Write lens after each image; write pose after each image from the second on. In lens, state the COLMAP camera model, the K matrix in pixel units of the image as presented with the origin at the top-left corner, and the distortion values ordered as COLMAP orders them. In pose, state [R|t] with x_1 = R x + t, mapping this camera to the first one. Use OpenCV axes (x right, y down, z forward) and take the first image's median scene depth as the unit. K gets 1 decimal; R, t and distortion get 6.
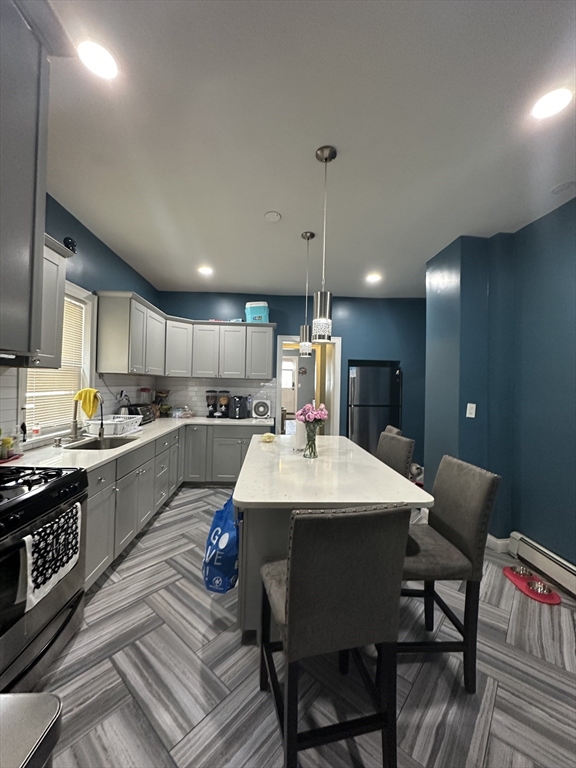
lens RADIAL K [[308.5, 0, 288.0], [0, 308.5, 384.0], [0, 0, 1]] dist [0.000390, 0.000085]
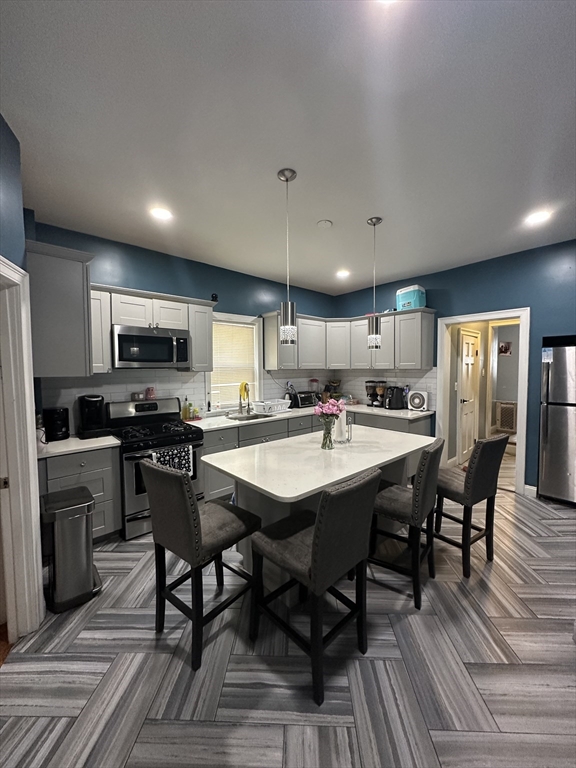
lens RADIAL K [[308.5, 0, 288.0], [0, 308.5, 384.0], [0, 0, 1]] dist [0.000390, 0.000085]
pose [[0.619857, 0.013990, -0.784590, 0.422411], [0.025011, 0.998981, 0.037572, -0.015651], [0.784316, -0.042913, 0.618876, 0.120043]]
